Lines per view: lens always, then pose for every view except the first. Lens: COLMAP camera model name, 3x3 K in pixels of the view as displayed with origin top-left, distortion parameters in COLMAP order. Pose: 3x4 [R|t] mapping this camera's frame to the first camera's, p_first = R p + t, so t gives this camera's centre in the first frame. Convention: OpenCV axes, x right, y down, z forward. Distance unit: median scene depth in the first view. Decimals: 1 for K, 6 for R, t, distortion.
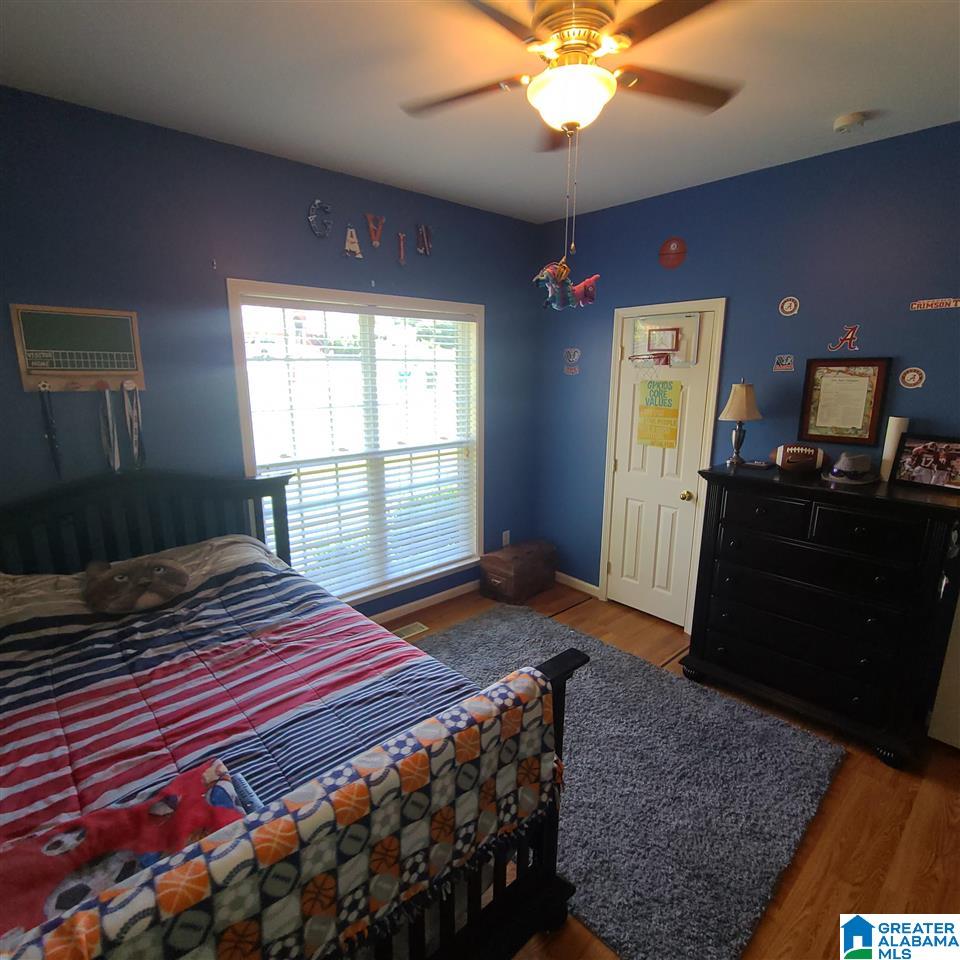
lens RADIAL K [[524.6, 0, 478.3], [0, 524.6, 484.3], [0, 0, 1]] dist [-0.000826, -0.000473]
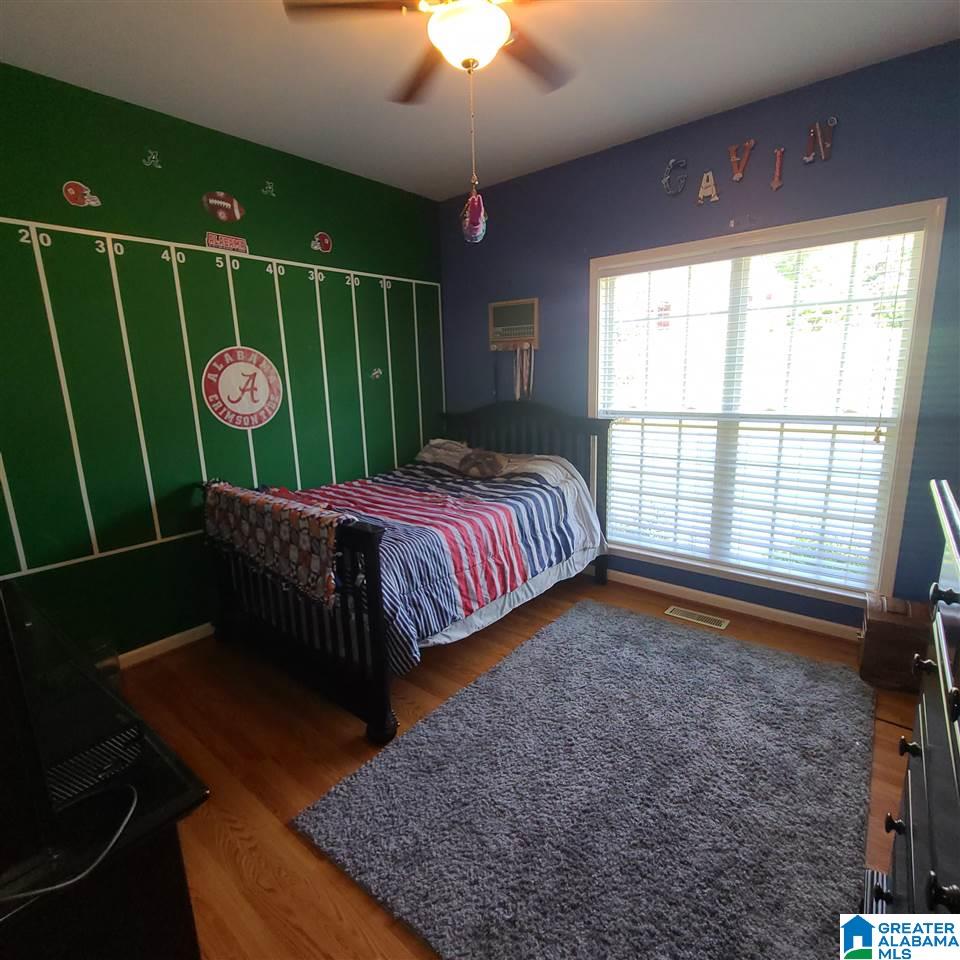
lens RADIAL K [[524.6, 0, 478.3], [0, 524.6, 484.3], [0, 0, 1]] dist [-0.000826, -0.000473]
pose [[0.147743, 0.202980, -0.967973, 0.765815], [-0.185287, 0.967065, 0.174509, -0.028382], [0.971515, 0.153570, 0.180486, 0.528474]]
